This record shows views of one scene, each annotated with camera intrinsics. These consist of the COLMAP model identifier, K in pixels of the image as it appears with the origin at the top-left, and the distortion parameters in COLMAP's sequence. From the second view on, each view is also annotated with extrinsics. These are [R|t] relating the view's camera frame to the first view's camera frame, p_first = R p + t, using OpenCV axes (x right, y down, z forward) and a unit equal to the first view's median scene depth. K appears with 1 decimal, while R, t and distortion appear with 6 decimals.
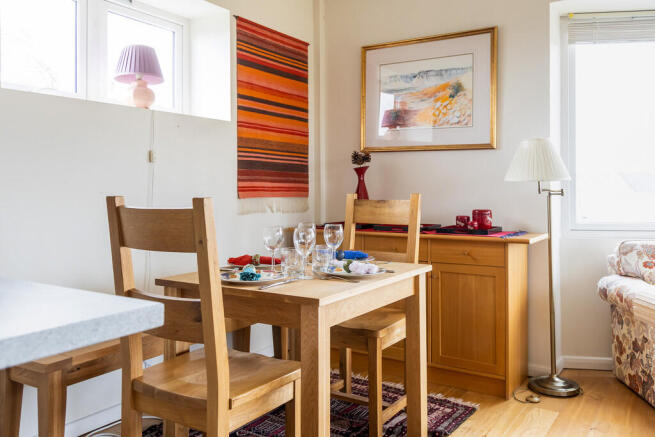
lens RADIAL K [[539.2, 0, 337.6], [0, 539.2, 185.1], [0, 0, 1]] dist [0.012223, 0.021405]
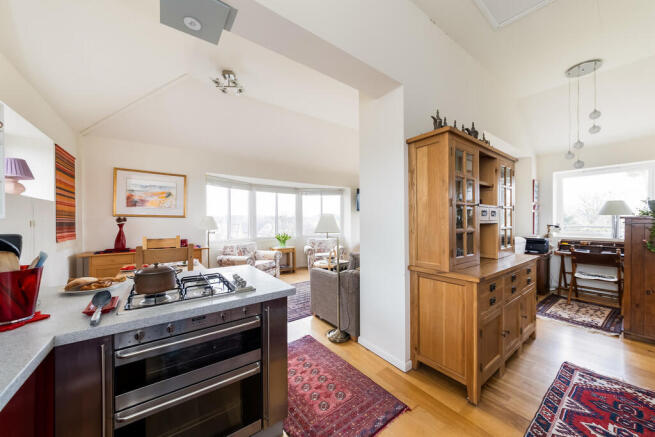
lens RADIAL K [[231.0, 0, 329.5], [0, 231.0, 221.0], [0, 0, 1]] dist [-0.015034, -0.000059]
pose [[0.357040, -0.001429, 0.934088, -0.626218], [-0.007479, 0.999962, 0.004388, -0.066074], [-0.934059, -0.008553, 0.357016, -0.163425]]
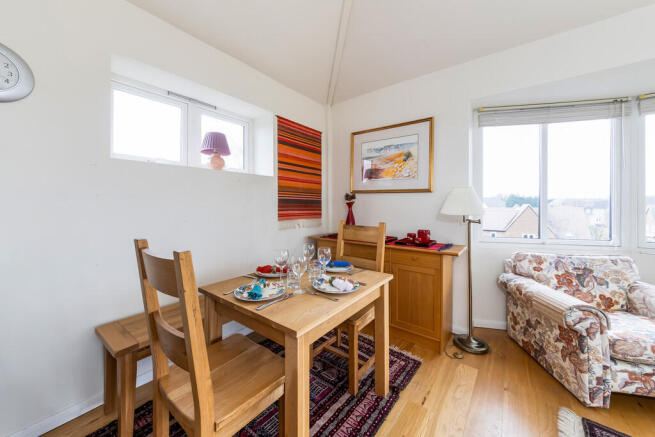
lens RADIAL K [[240.4, 0, 323.5], [0, 240.4, 206.8], [0, 0, 1]] dist [-0.003582, 0.001730]
pose [[0.995226, 0.003764, -0.097521, 0.039408], [-0.002366, 0.999893, 0.014448, -0.035078], [0.097565, -0.014148, 0.995129, 0.265331]]
